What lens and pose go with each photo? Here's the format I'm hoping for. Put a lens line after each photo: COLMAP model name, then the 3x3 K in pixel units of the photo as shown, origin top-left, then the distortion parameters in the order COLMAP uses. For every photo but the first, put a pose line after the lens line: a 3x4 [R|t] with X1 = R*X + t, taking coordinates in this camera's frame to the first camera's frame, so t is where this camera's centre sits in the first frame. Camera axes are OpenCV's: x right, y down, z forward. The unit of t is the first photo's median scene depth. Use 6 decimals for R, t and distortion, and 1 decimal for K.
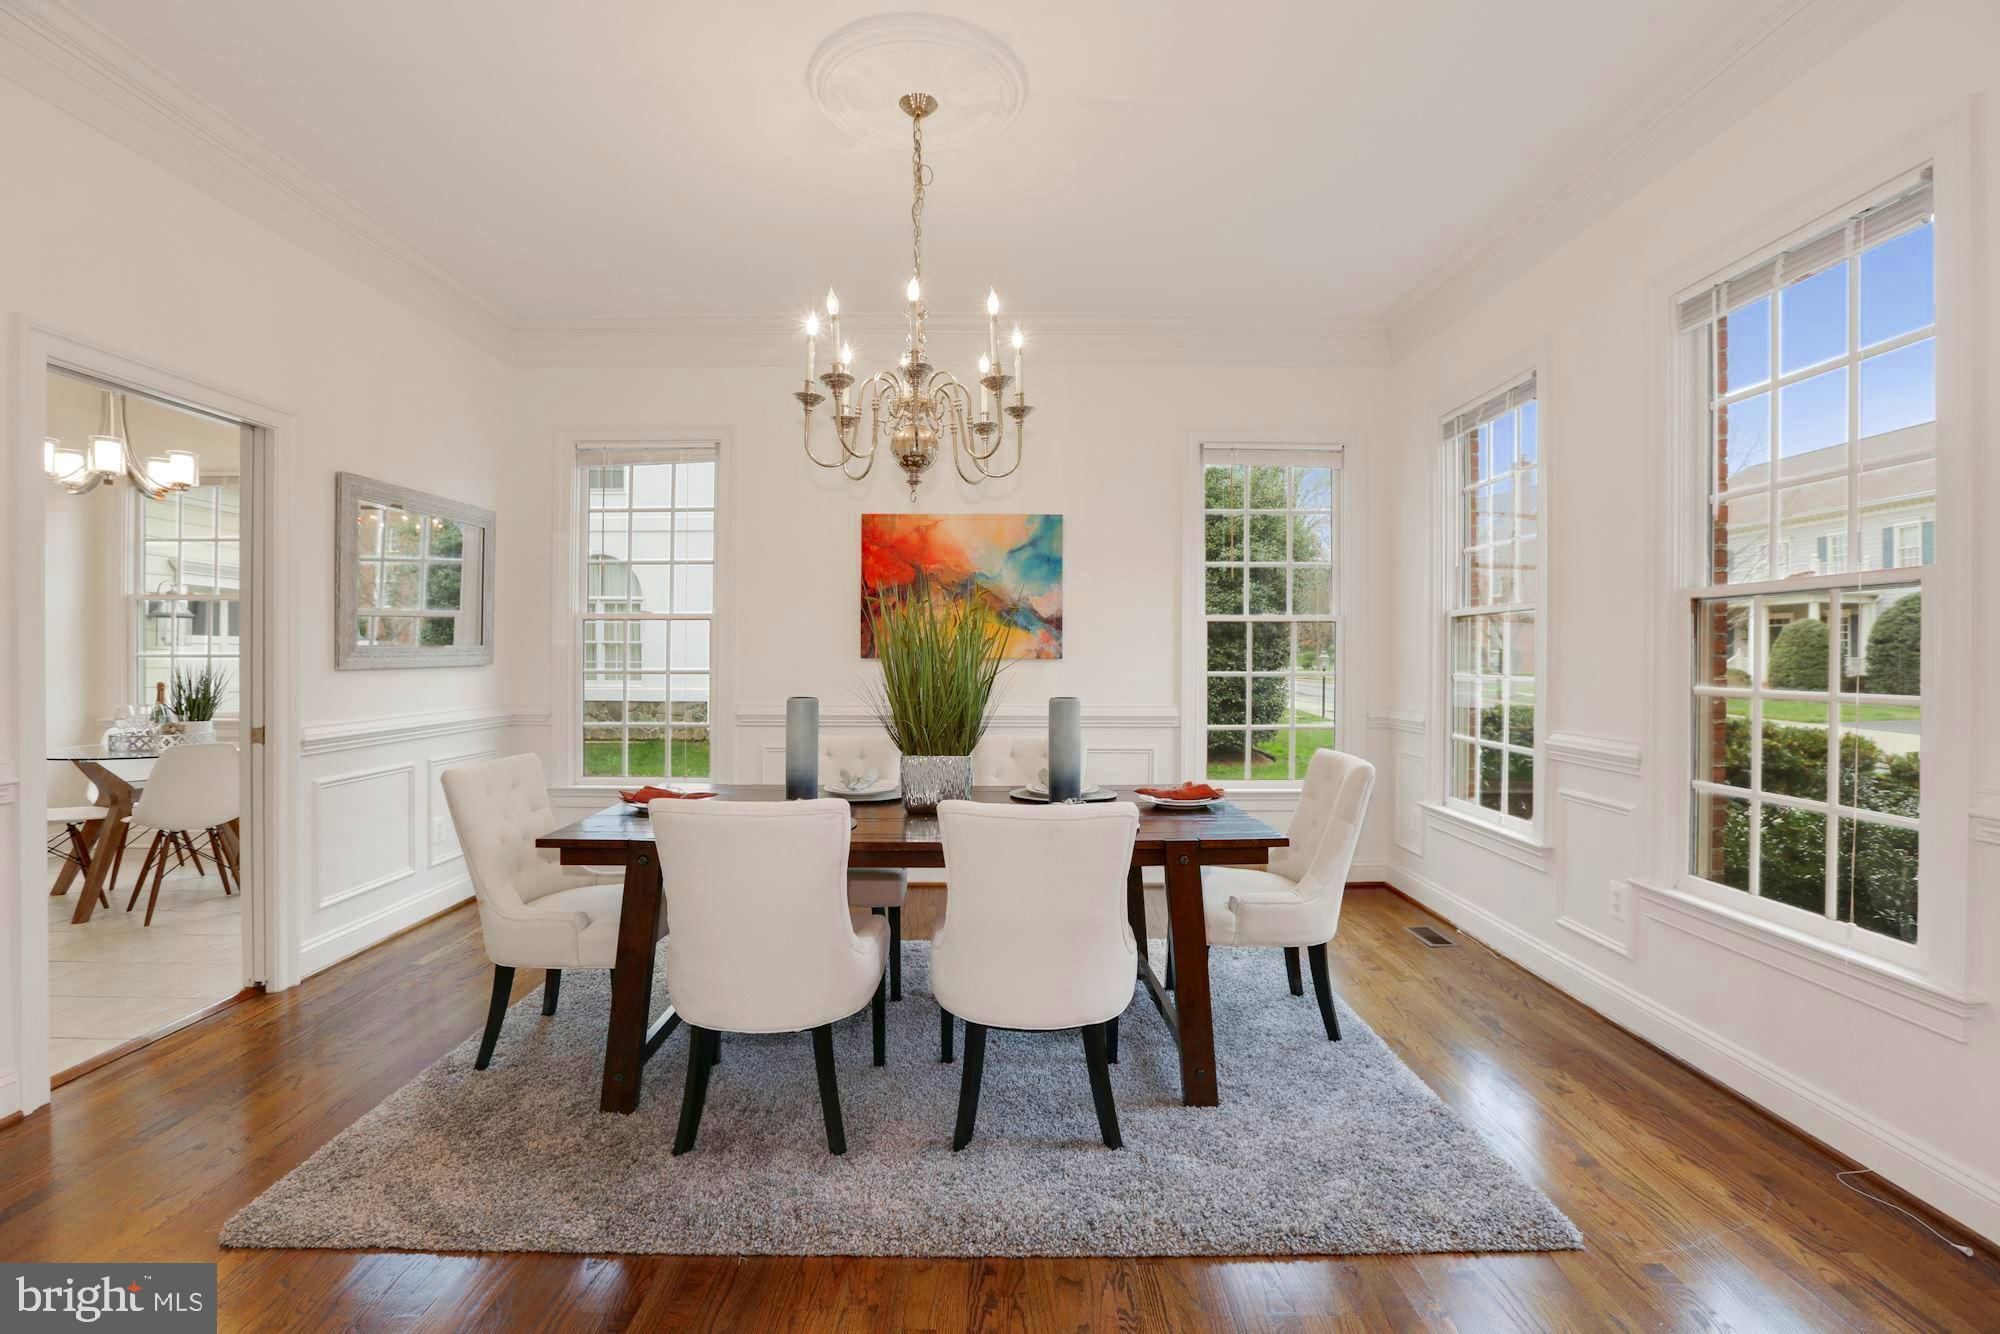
lens RADIAL K [[904.9, 0, 1011.3], [0, 904.9, 655.4], [0, 0, 1]] dist [-0.033923, 0.005591]
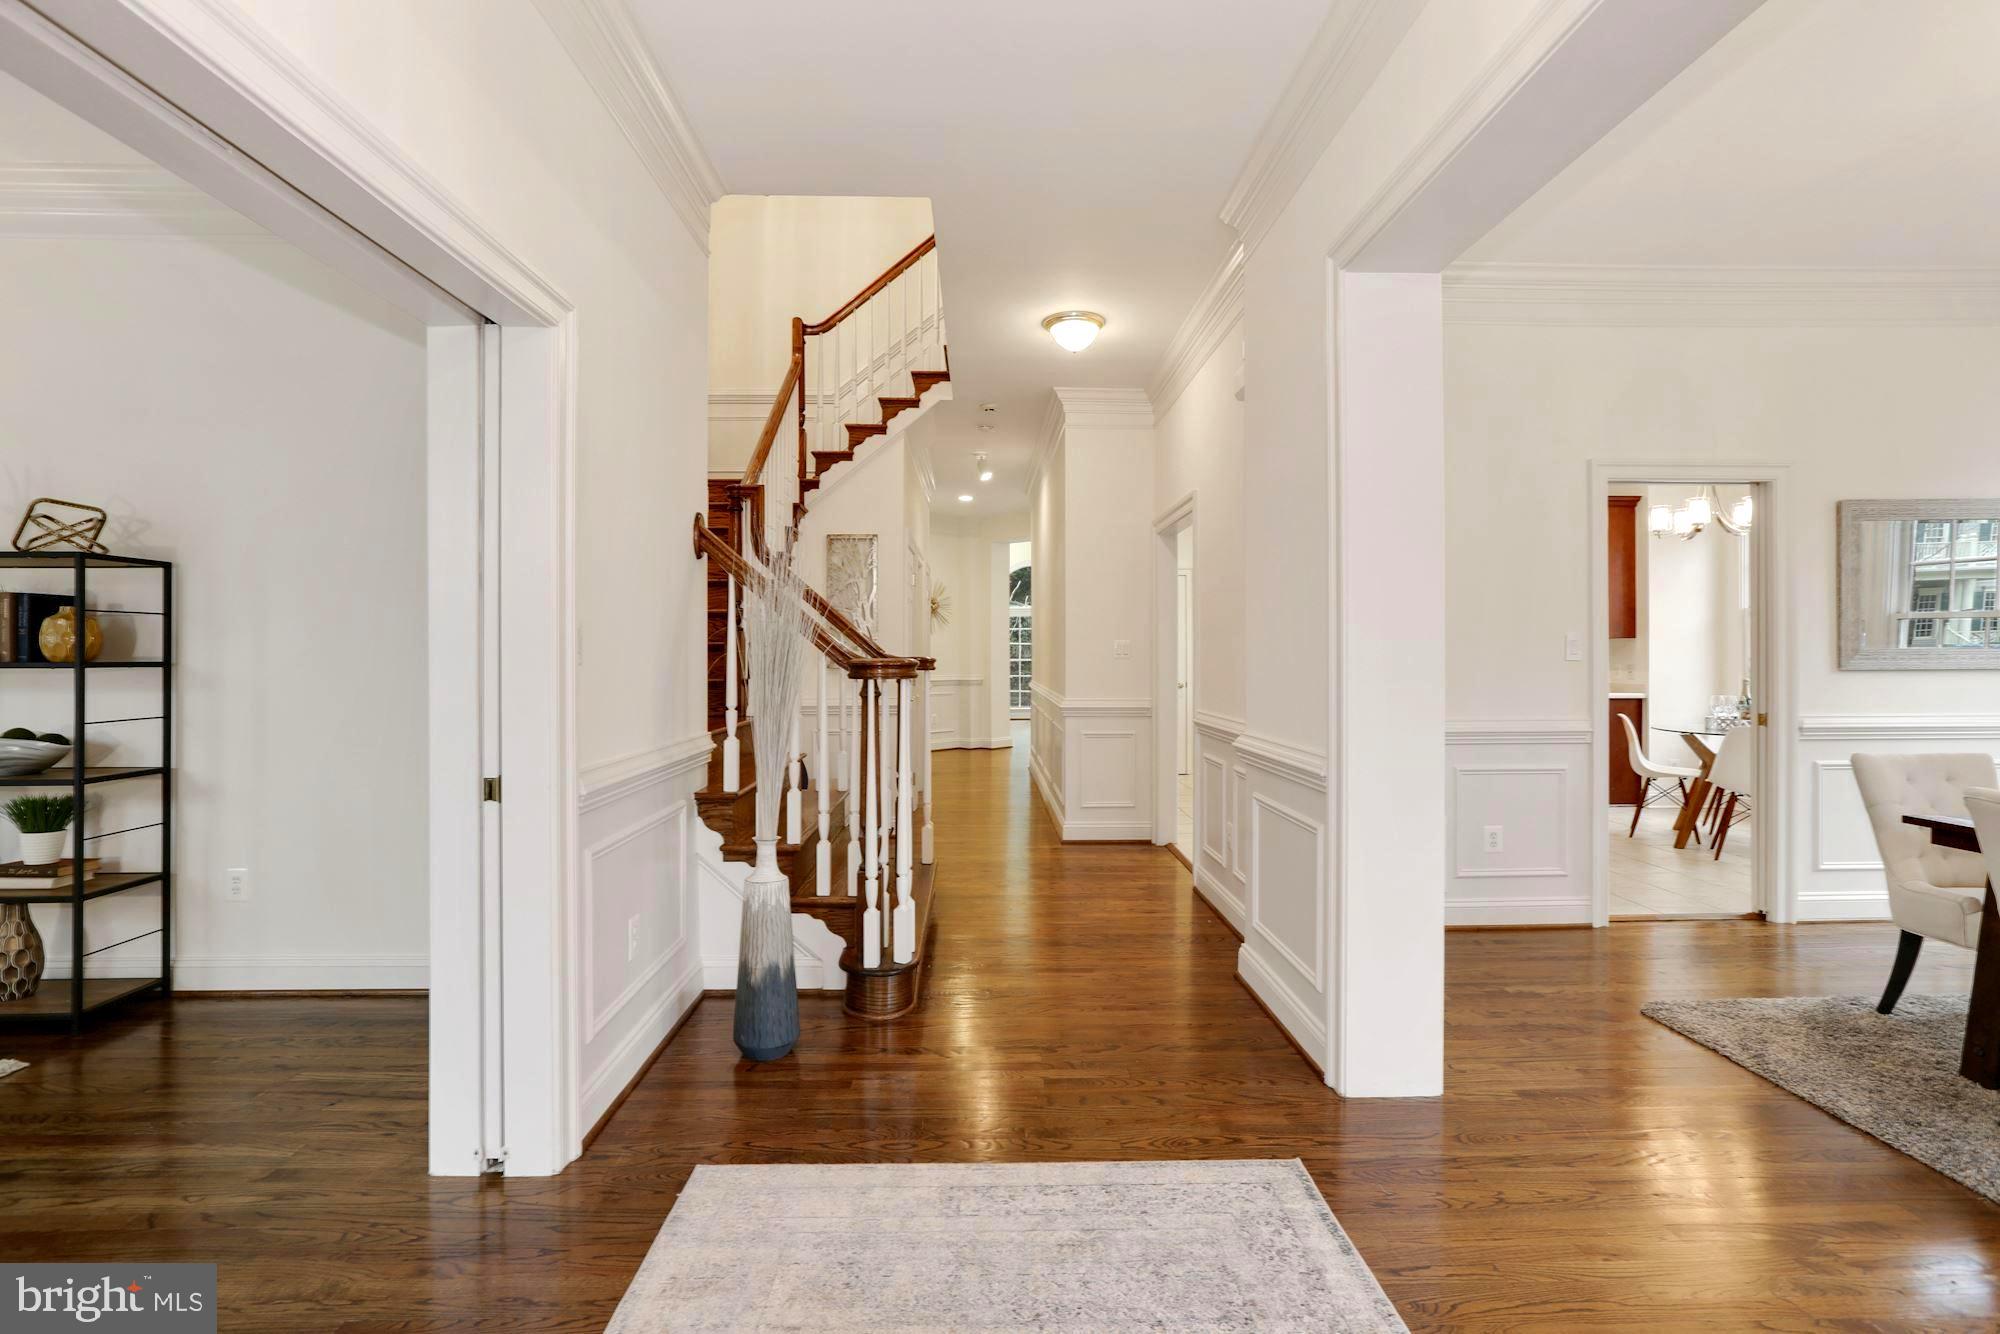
lens RADIAL K [[904.9, 0, 1000.6], [0, 904.9, 659.6], [0, 0, 1]] dist [-0.033923, 0.005591]
pose [[0.015522, 0.001577, -0.999878, 0.316771], [0.000742, 0.999998, 0.001589, -0.000020], [0.999879, -0.000767, 0.015521, -0.102348]]
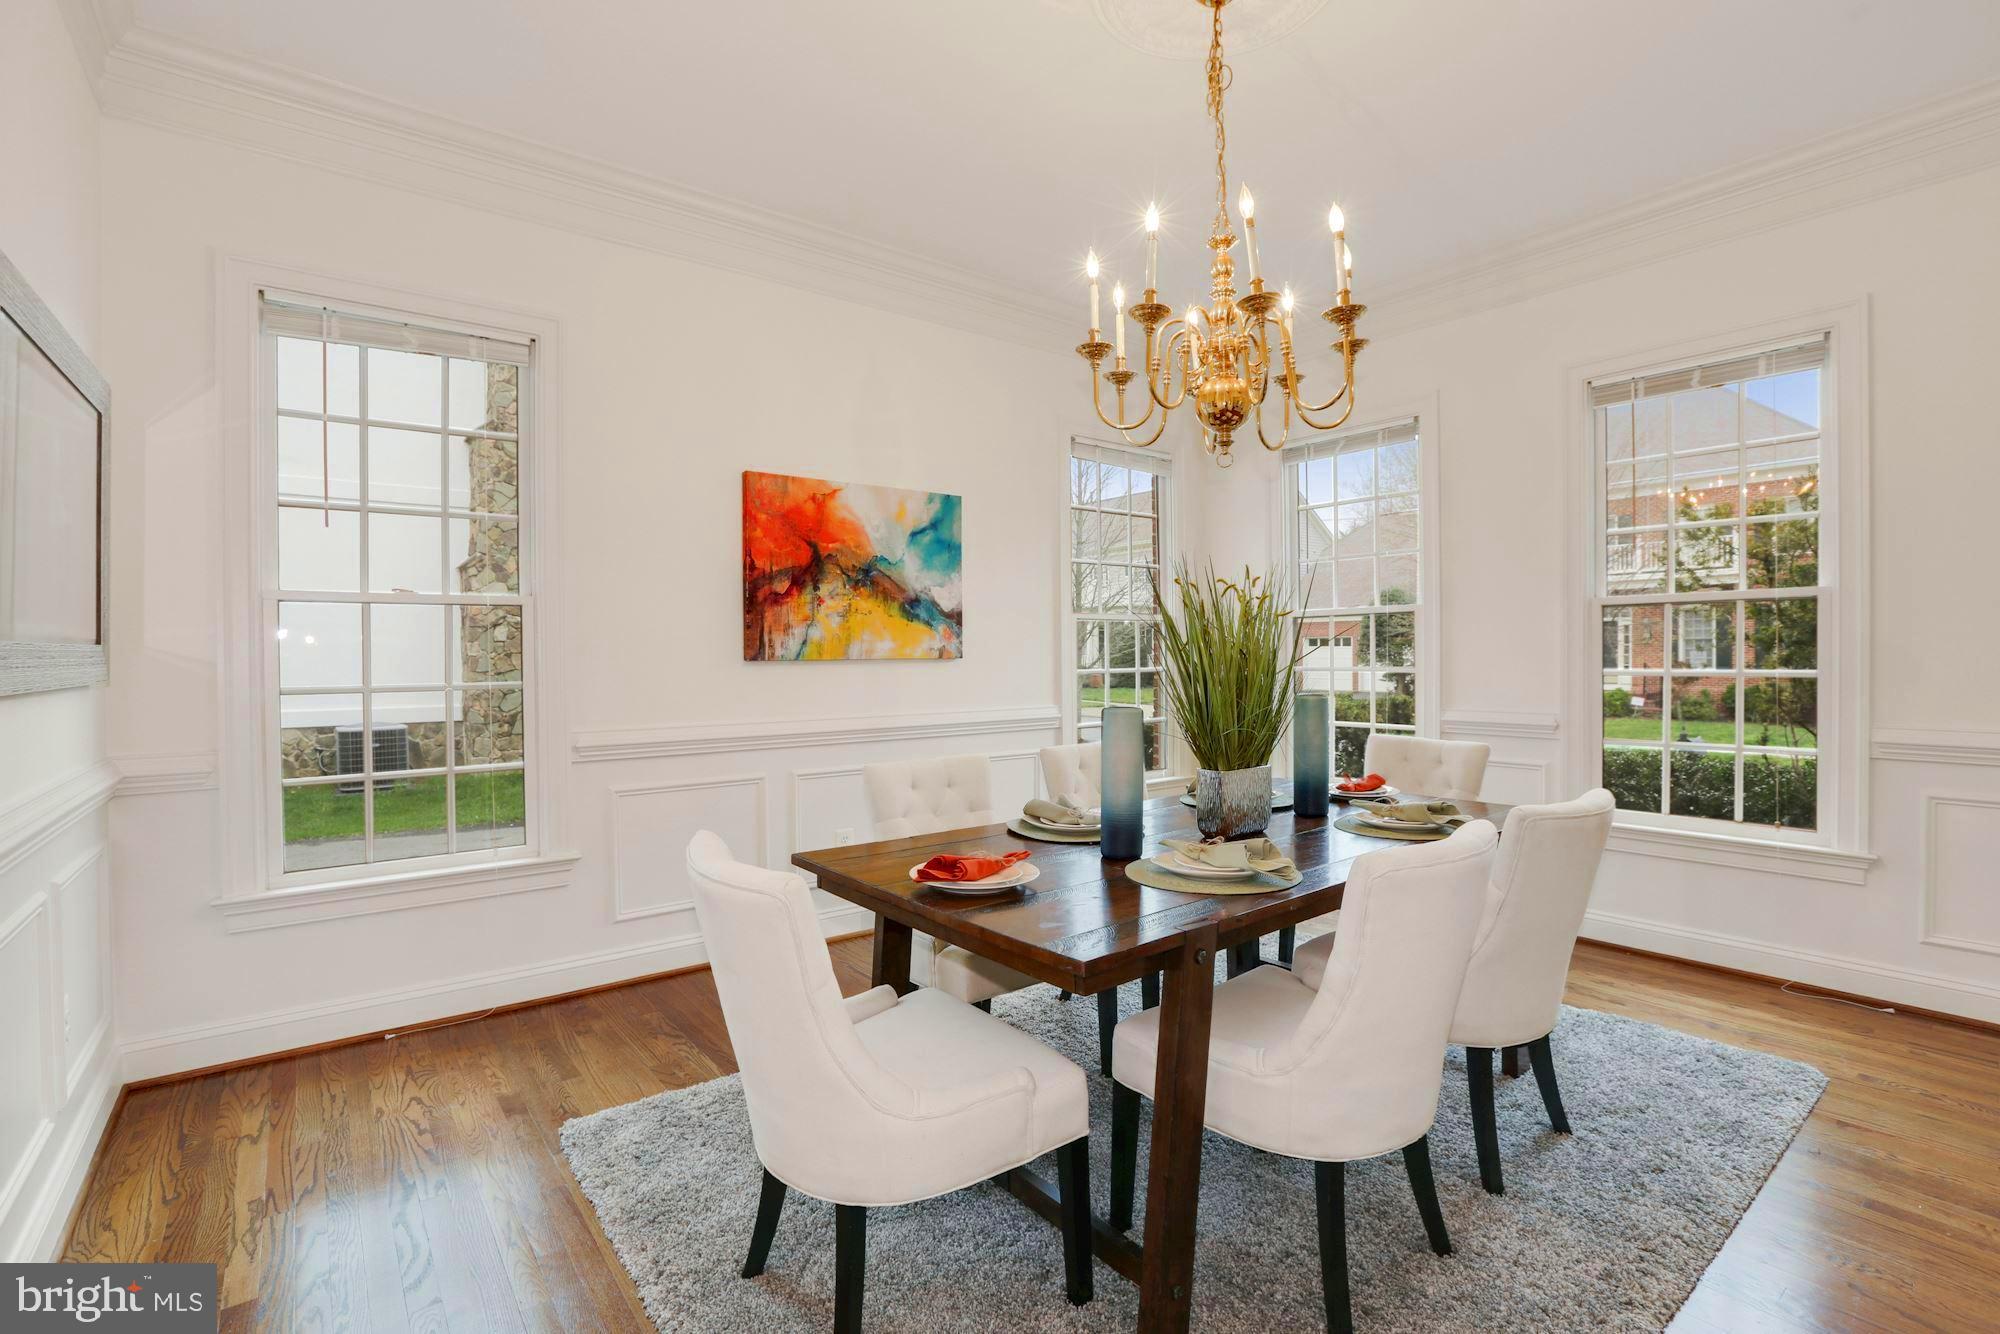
lens RADIAL K [[904.9, 0, 1006.1], [0, 904.9, 662.1], [0, 0, 1]] dist [-0.033923, 0.005591]
pose [[0.795472, -0.014955, 0.605806, -0.495084], [0.012615, 0.999887, 0.008120, 0.001030], [-0.605859, 0.001183, 0.795571, 0.292627]]
